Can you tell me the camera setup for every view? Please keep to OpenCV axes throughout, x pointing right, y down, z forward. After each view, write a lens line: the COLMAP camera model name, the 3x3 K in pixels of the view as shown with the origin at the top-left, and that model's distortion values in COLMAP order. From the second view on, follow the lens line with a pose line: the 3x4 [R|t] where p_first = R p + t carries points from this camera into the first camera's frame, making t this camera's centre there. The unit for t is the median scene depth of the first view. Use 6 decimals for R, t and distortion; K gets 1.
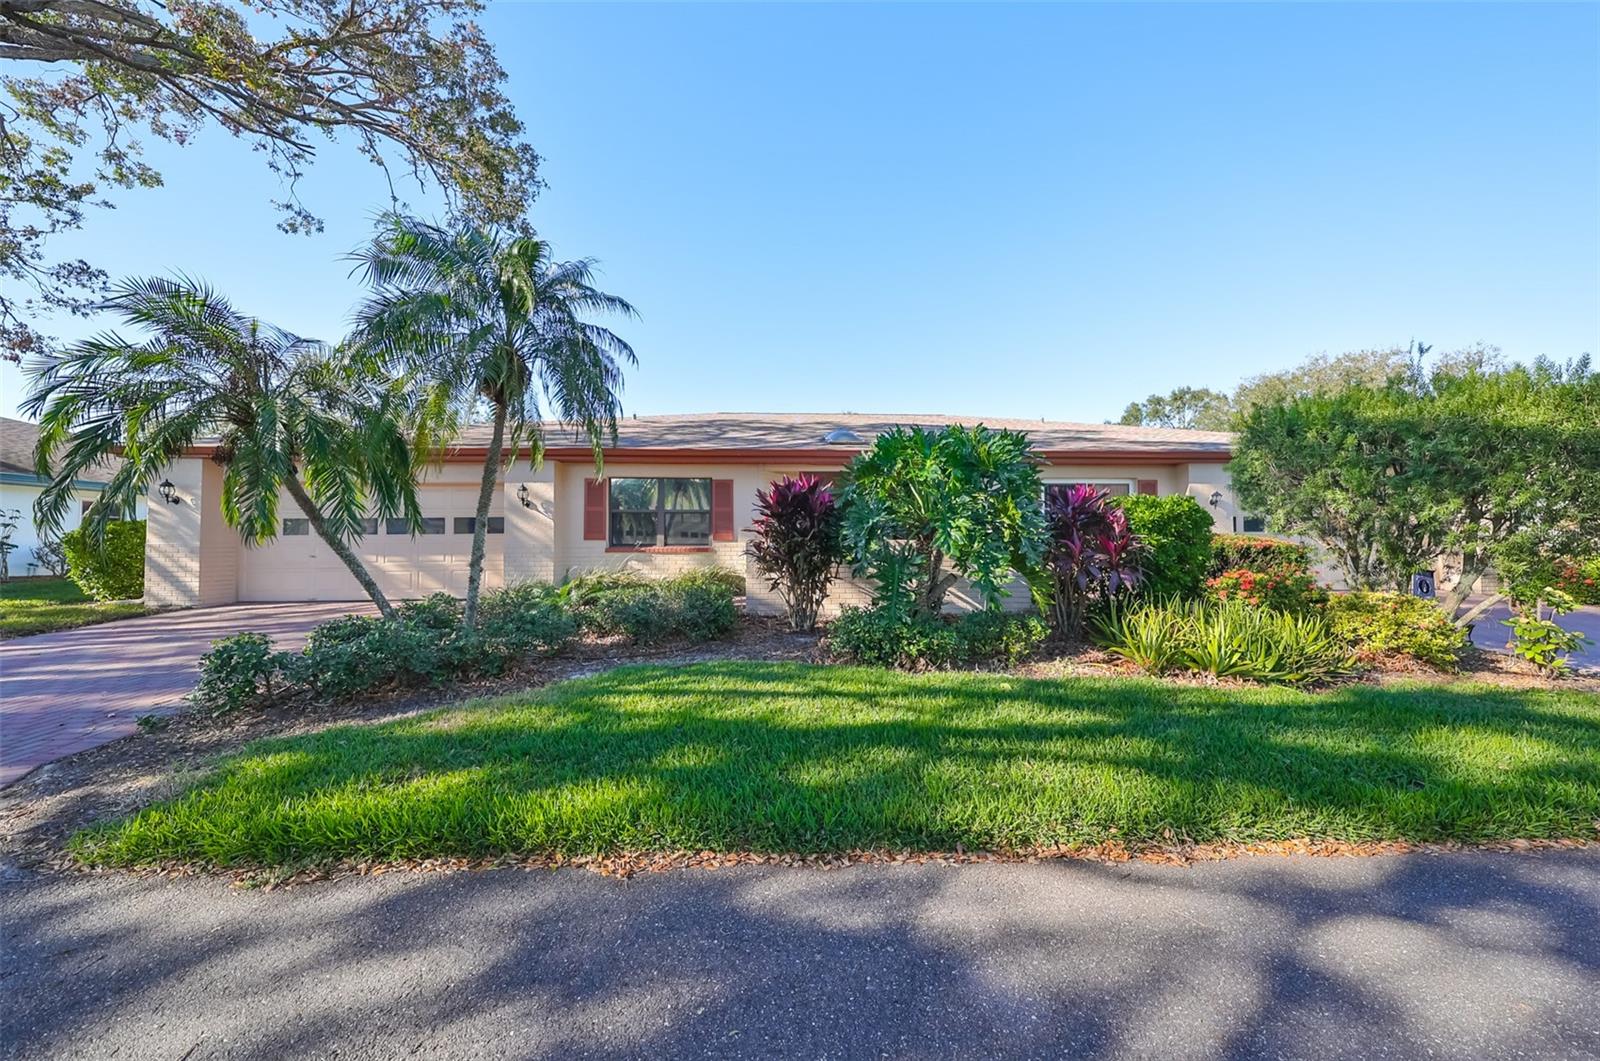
lens RADIAL K [[494.6, 0, 813.1], [0, 494.6, 528.2], [0, 0, 1]] dist [-0.000101, -0.000006]
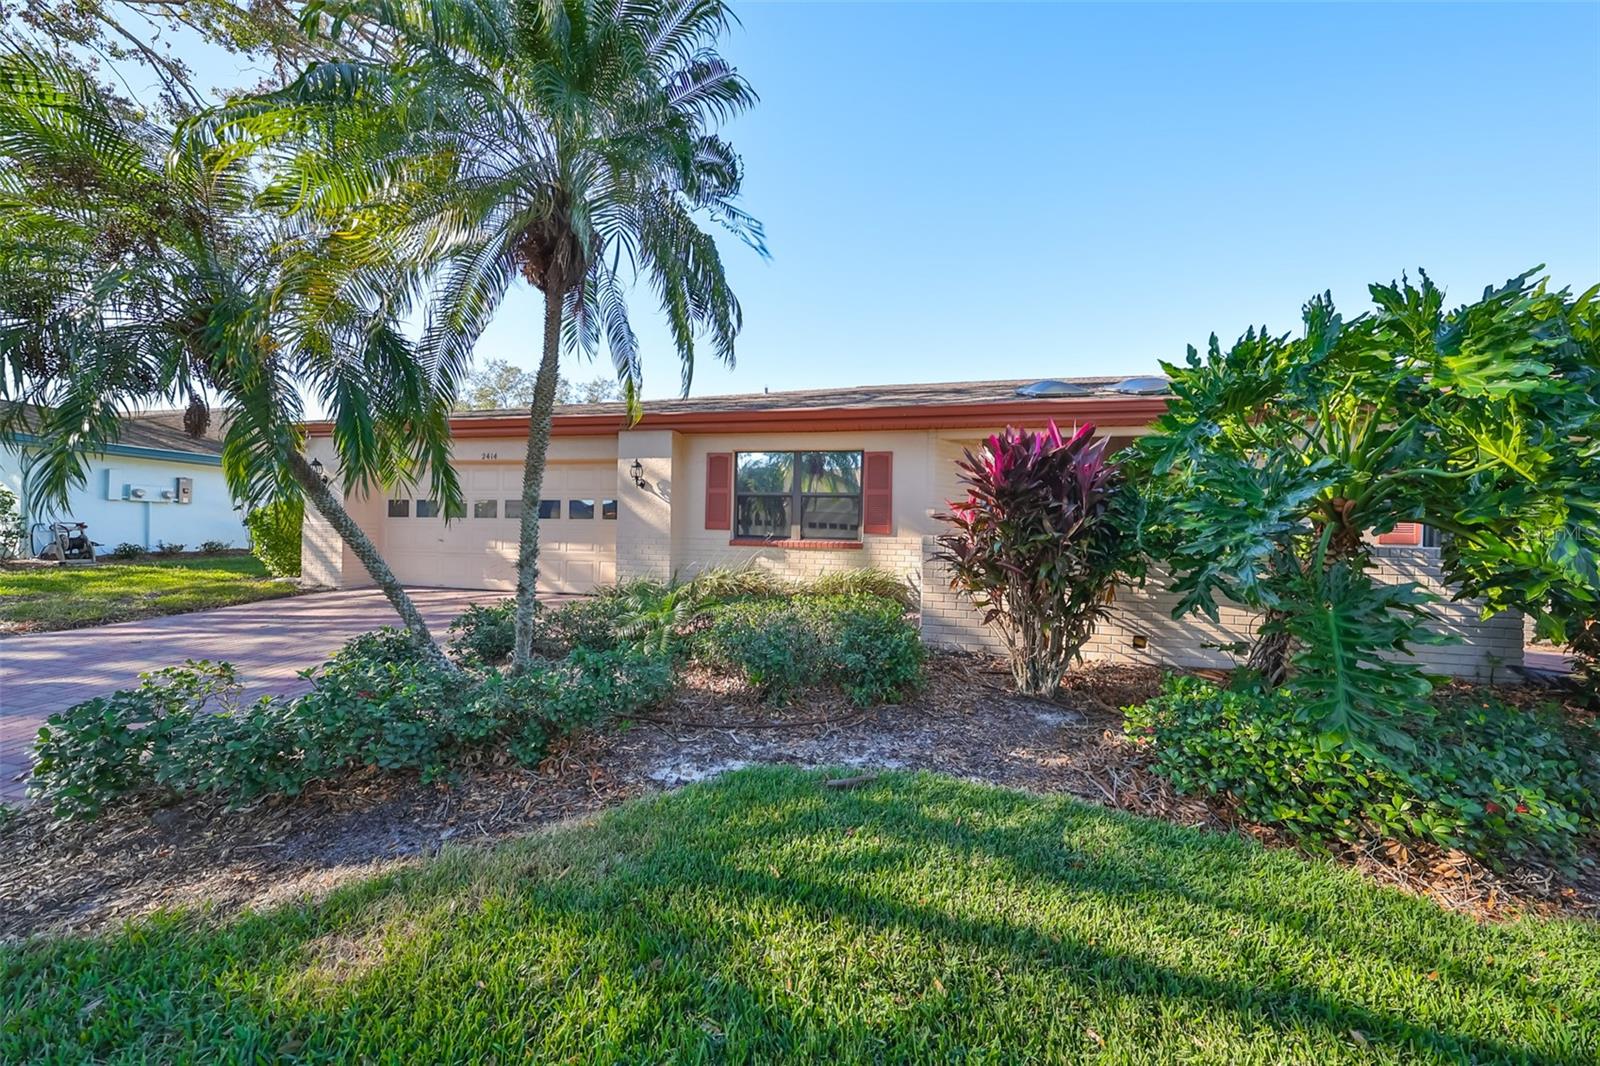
lens RADIAL K [[494.6, 0, 813.1], [0, 494.6, 530.7], [0, 0, 1]] dist [-0.000101, -0.000006]
pose [[0.969583, 0.023980, -0.243586, -0.102613], [-0.019150, 0.999571, 0.022180, 0.005415], [0.244014, -0.016841, 0.969626, 0.278349]]
